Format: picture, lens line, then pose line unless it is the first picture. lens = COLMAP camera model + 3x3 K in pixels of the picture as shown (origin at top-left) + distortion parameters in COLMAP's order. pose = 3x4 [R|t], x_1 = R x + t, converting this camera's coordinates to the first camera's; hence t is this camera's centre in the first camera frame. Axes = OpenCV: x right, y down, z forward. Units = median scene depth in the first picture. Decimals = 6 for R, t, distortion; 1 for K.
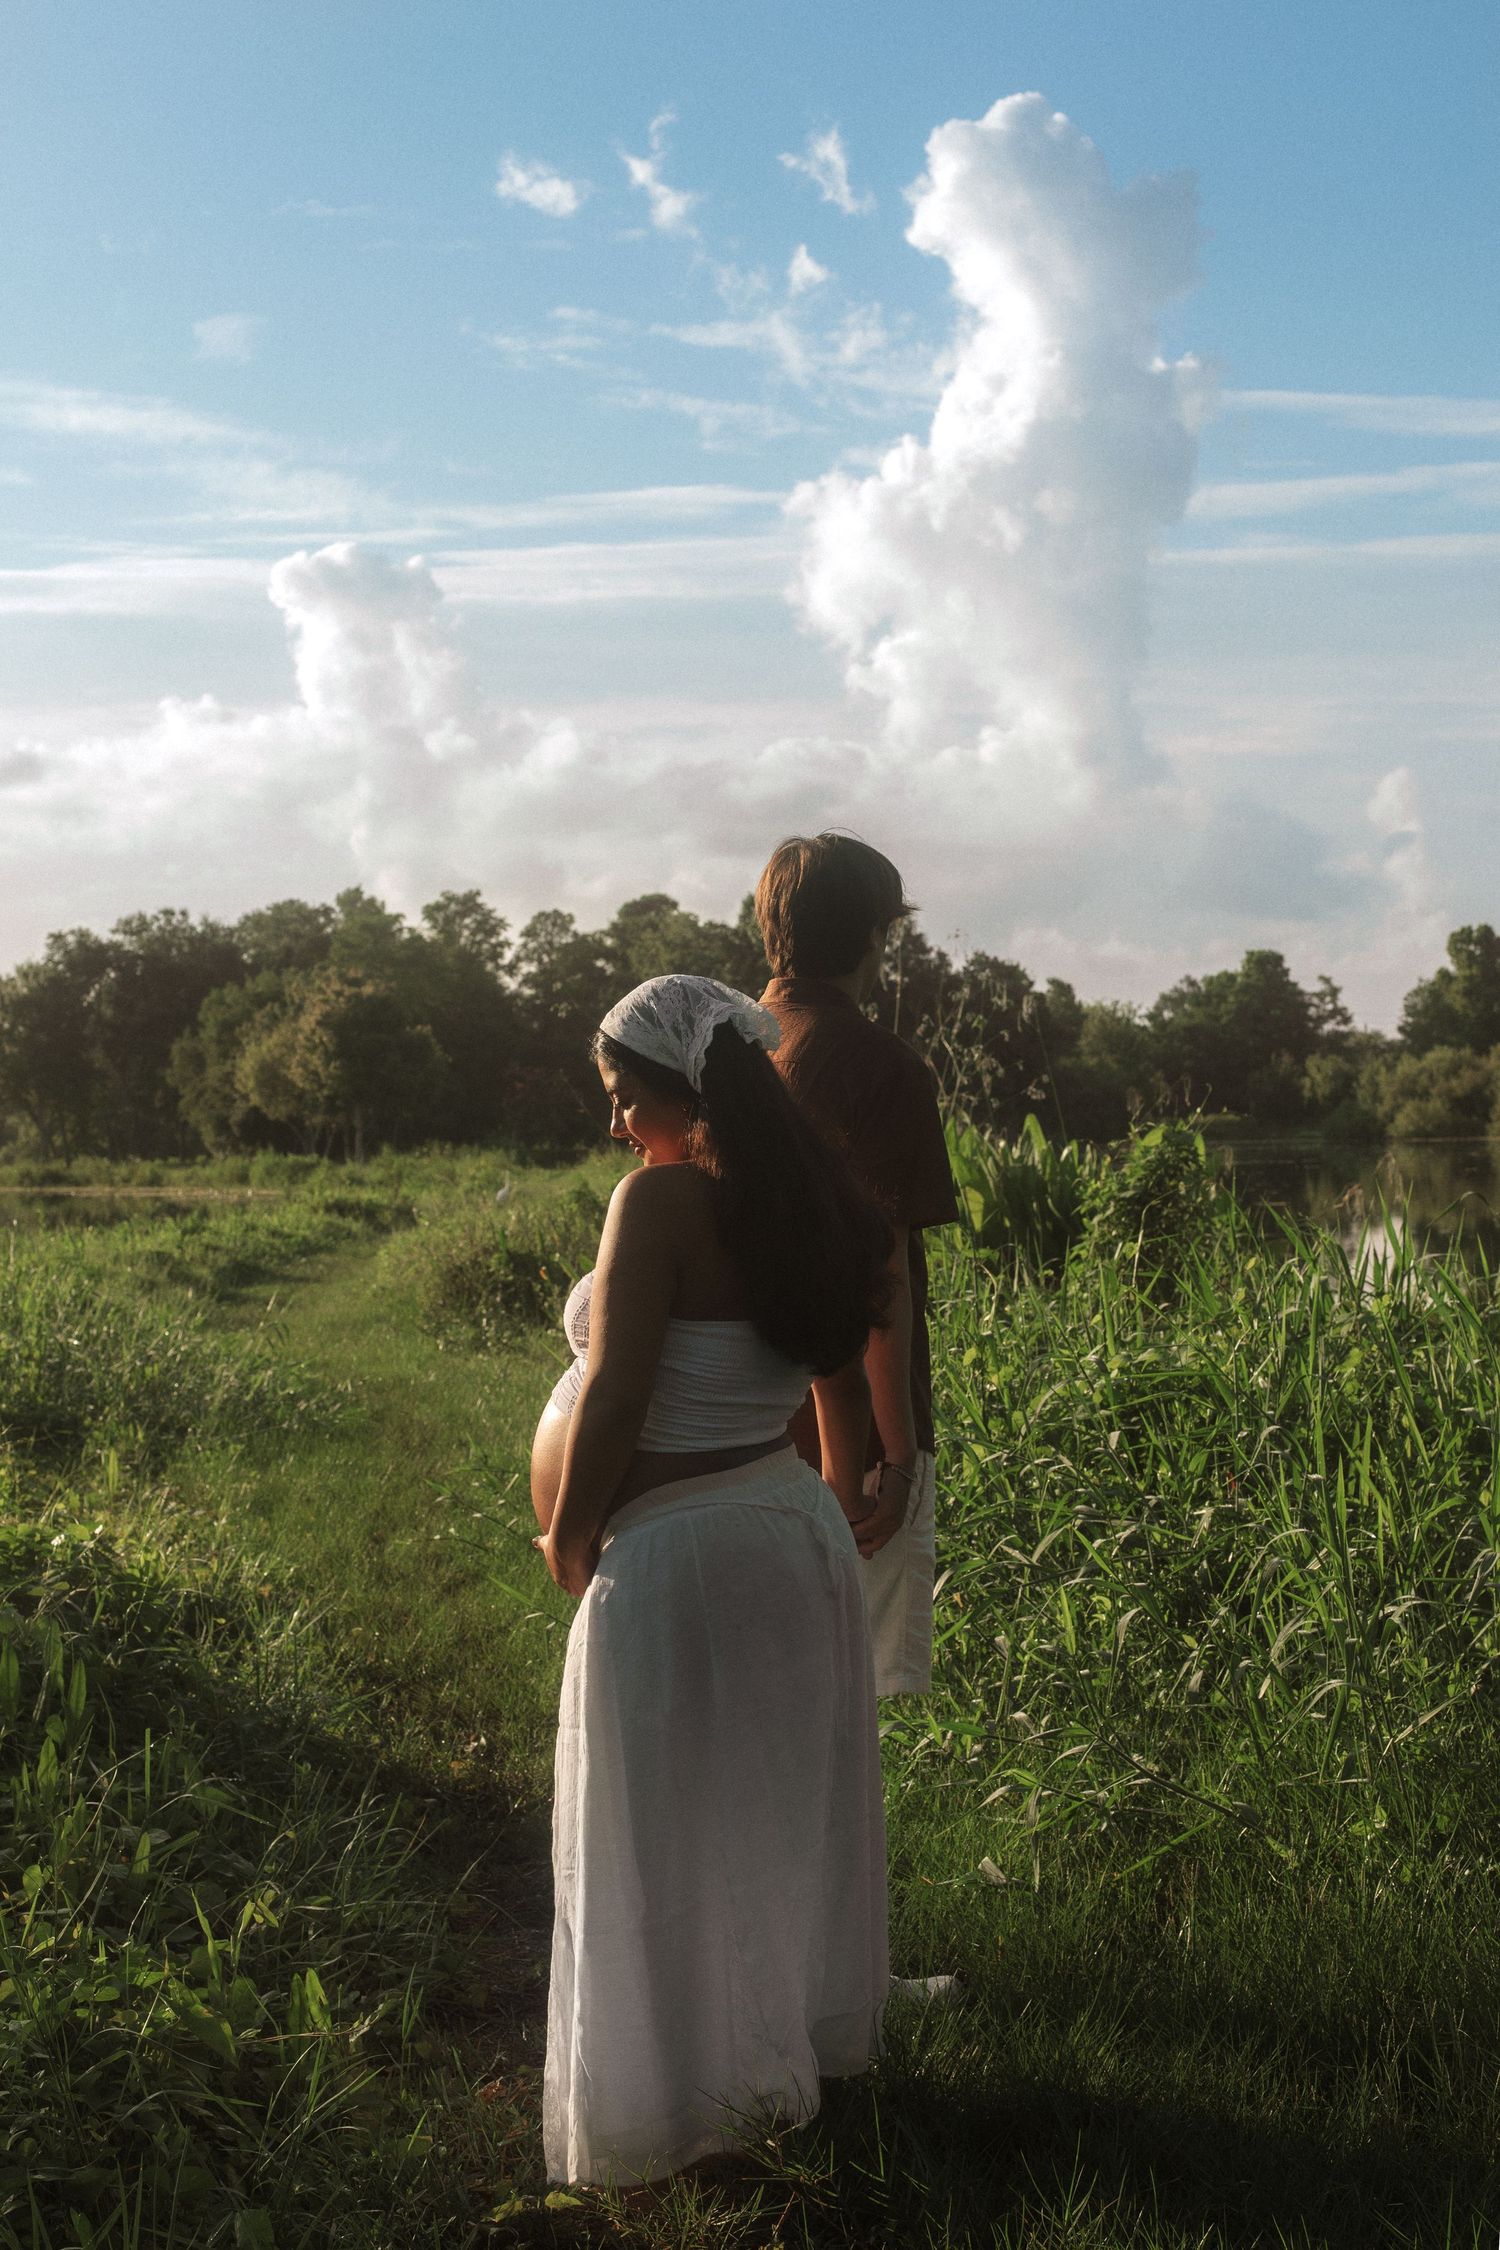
lens RADIAL K [[3801.3, 0, 813.6], [0, 3801.3, 1087.6], [0, 0, 1]] dist [-0.000451, 0.000000]
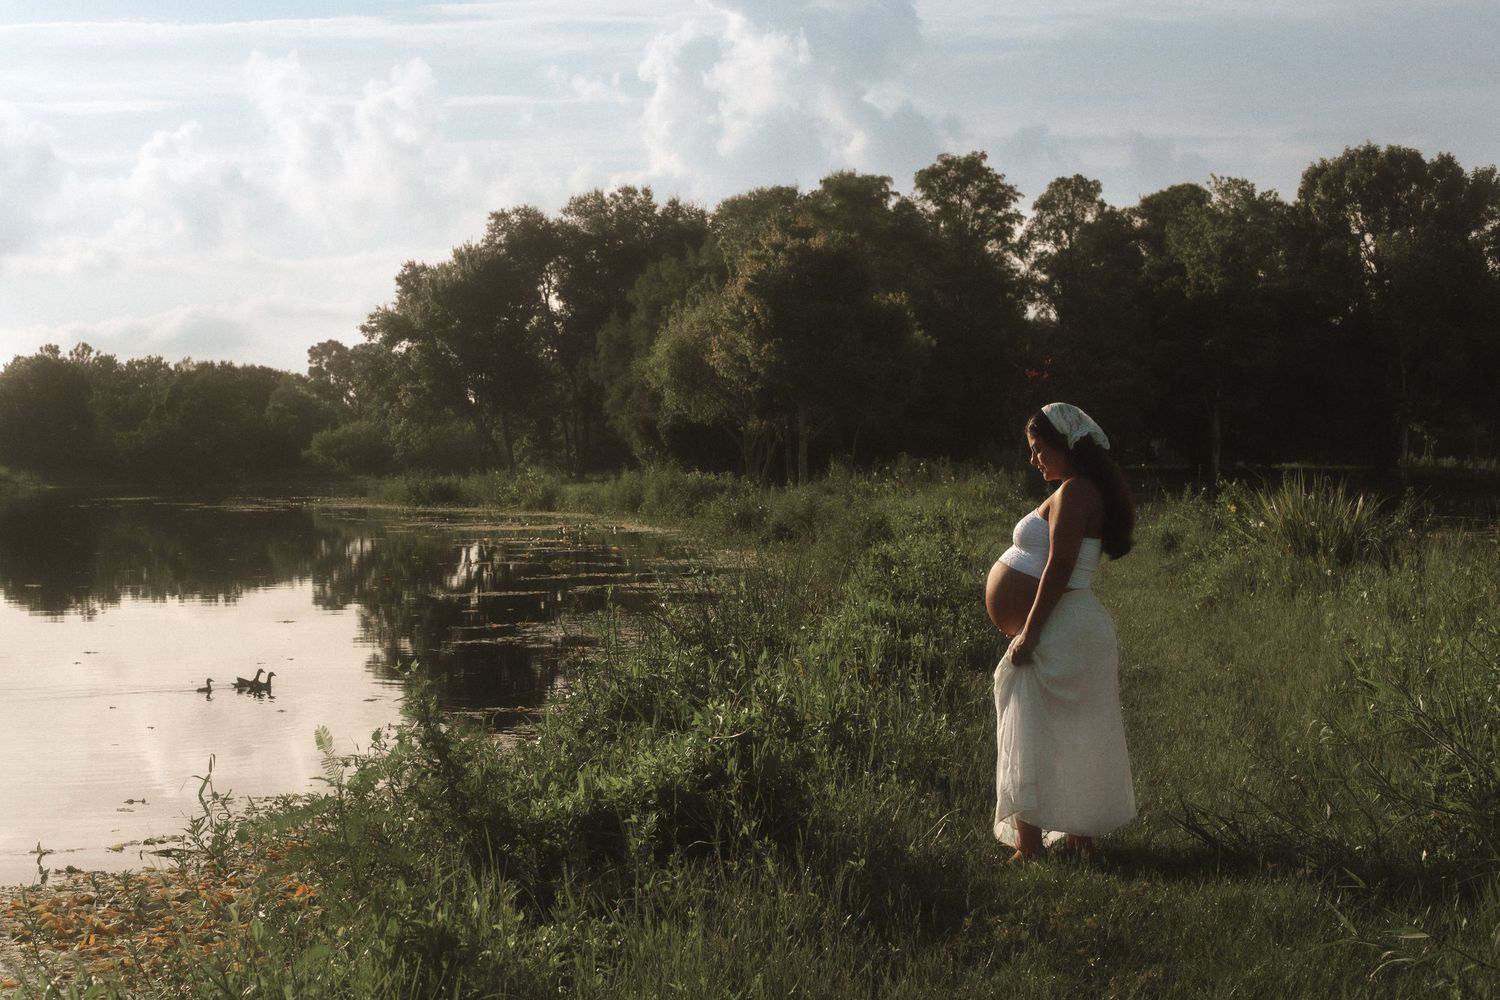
lens RADIAL K [[2236.7, 0, 704.1], [0, 2236.7, 542.9], [0, 0, 1]] dist [-0.004478, 0.000000]
pose [[0.975278, 0.022622, -0.219820, -0.039082], [-0.010901, 0.998460, 0.054391, 0.006861], [0.220712, -0.050650, 0.974023, 0.513343]]
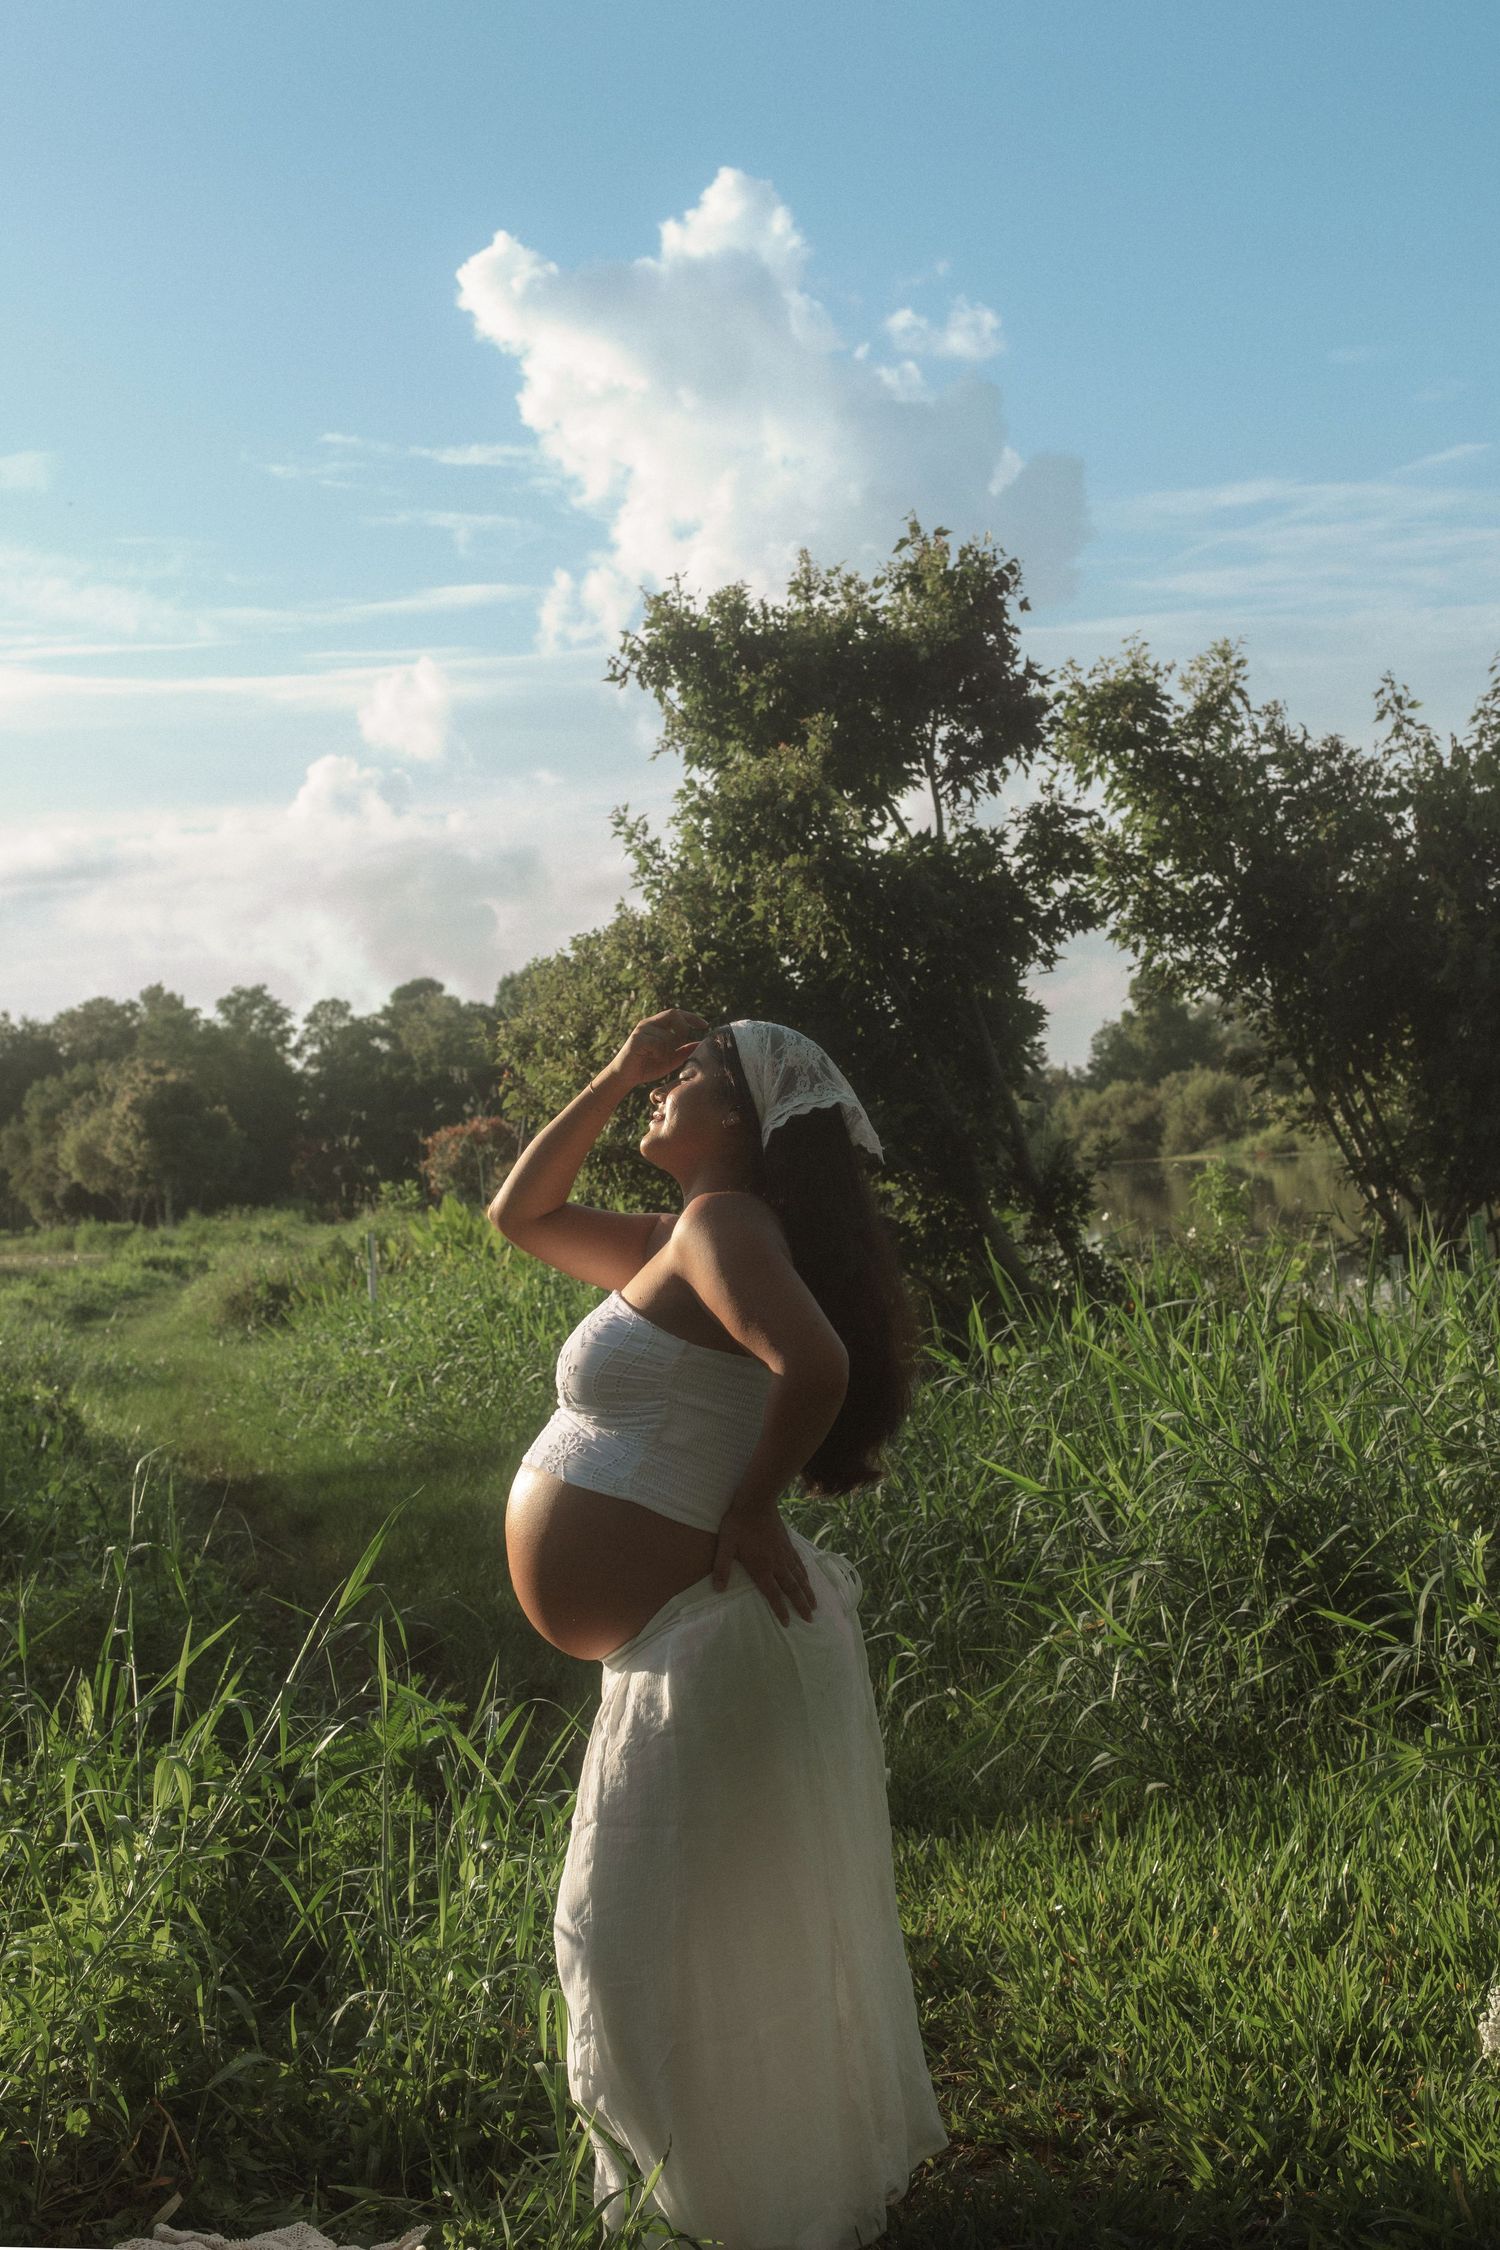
lens RADIAL K [[3483.8, 0, 772.7], [0, 3483.8, 1064.1], [0, 0, 1]] dist [-0.010515, 0.000000]
pose [[0.997553, -0.044660, 0.053790, 0.006656], [0.045733, 0.998775, -0.018884, -0.001108], [-0.052881, 0.021298, 0.998374, -0.052762]]
